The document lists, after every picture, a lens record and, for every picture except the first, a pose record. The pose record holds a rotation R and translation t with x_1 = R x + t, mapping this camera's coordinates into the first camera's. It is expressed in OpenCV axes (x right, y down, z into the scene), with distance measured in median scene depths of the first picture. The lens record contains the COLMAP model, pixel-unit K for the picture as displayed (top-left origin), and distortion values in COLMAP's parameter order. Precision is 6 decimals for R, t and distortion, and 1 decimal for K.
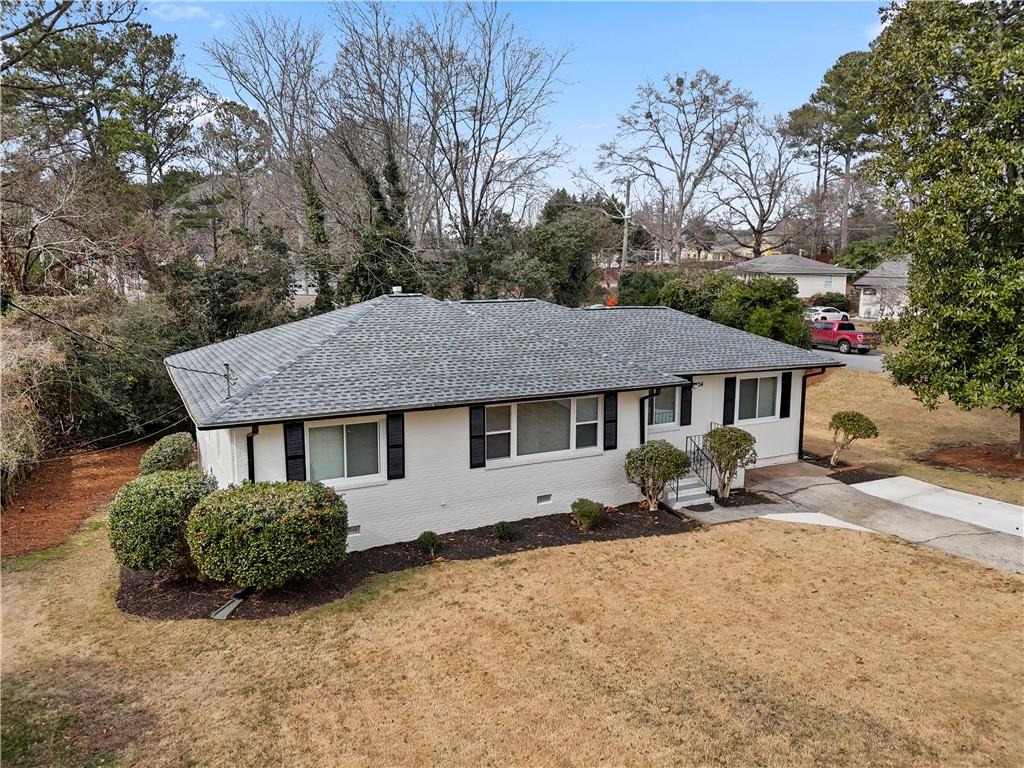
lens RADIAL K [[736.7, 0, 512.0], [0, 736.7, 384.0], [0, 0, 1]] dist [0.077494, -0.078691]
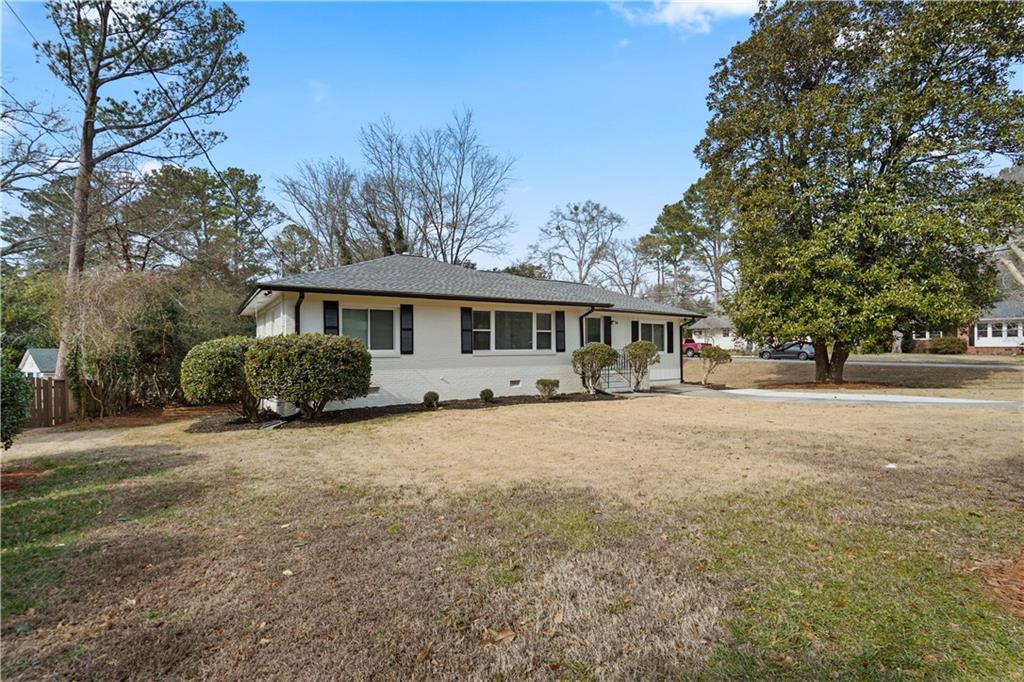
lens RADIAL K [[475.8, 0, 509.5], [0, 475.8, 347.4], [0, 0, 1]] dist [-0.008460, 0.000701]
pose [[0.996621, -0.008477, 0.081703, -0.016855], [0.020782, 0.988322, -0.150959, 0.098903], [-0.079469, 0.152147, 0.985158, 0.054898]]
